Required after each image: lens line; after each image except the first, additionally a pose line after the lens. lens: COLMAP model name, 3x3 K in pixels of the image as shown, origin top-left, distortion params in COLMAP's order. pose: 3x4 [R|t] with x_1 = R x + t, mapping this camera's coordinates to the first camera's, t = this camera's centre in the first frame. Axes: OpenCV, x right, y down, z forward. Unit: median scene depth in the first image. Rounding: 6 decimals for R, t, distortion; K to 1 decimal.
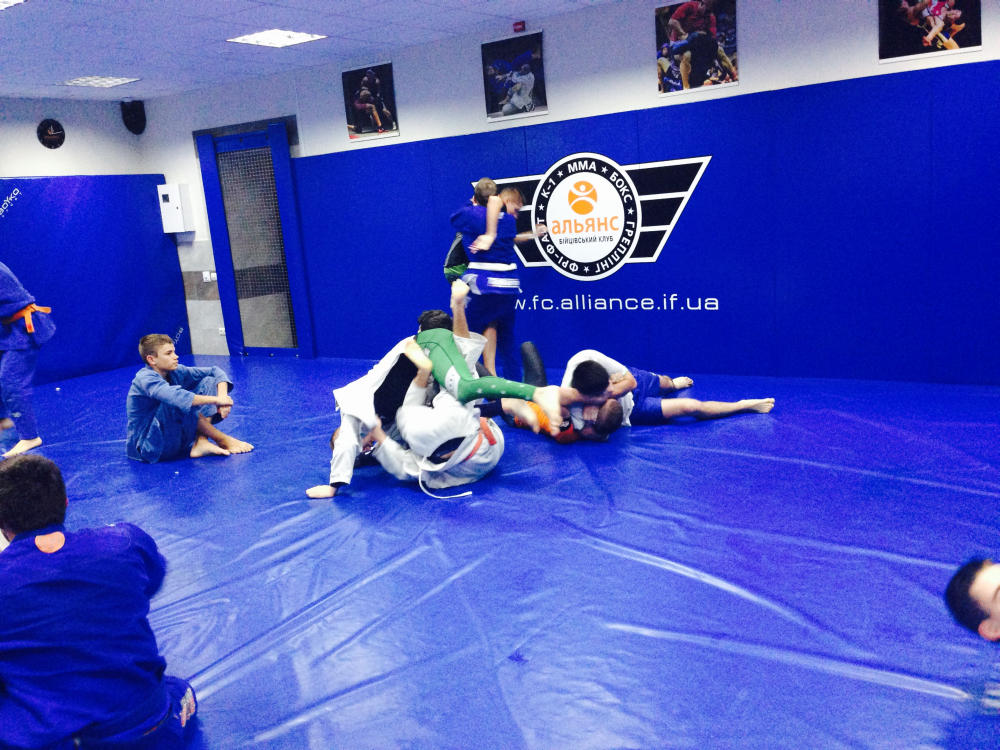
lens RADIAL K [[939.7, 0, 485.7], [0, 939.7, 398.5], [0, 0, 1]] dist [0.077856, 0.000000]
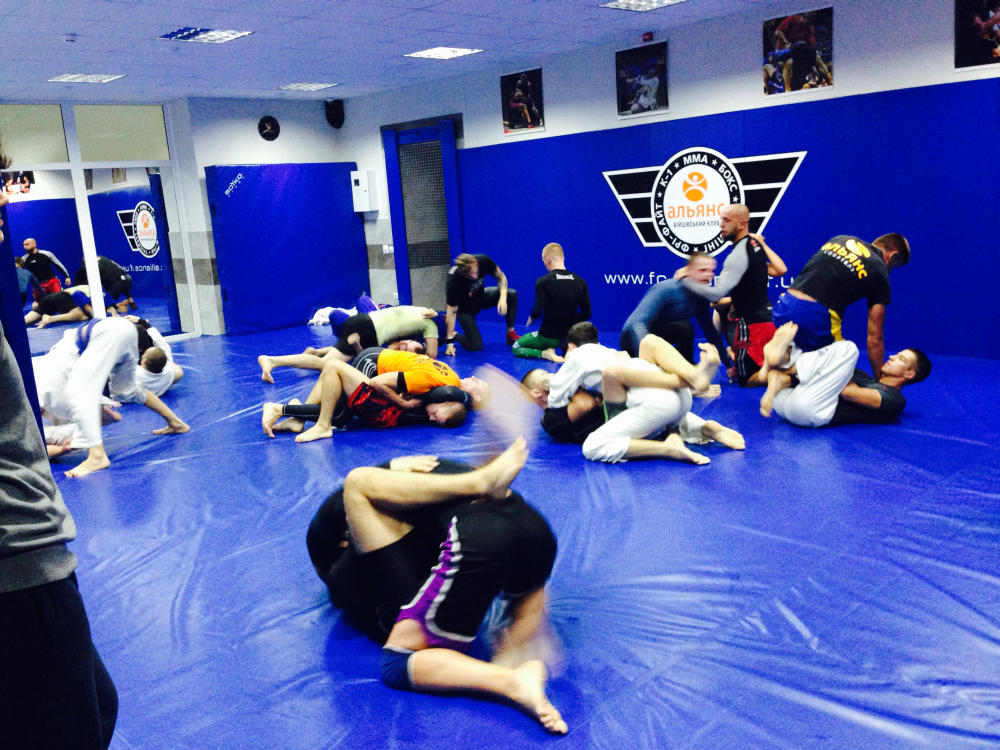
lens RADIAL K [[939.7, 0, 500.0], [0, 939.7, 390.6], [0, 0, 1]] dist [0.077856, 0.000000]
pose [[0.980534, 0.054418, -0.188660, 0.099029], [-0.052201, 0.998497, 0.016705, 0.025539], [0.189286, -0.006532, 0.981900, -0.163855]]
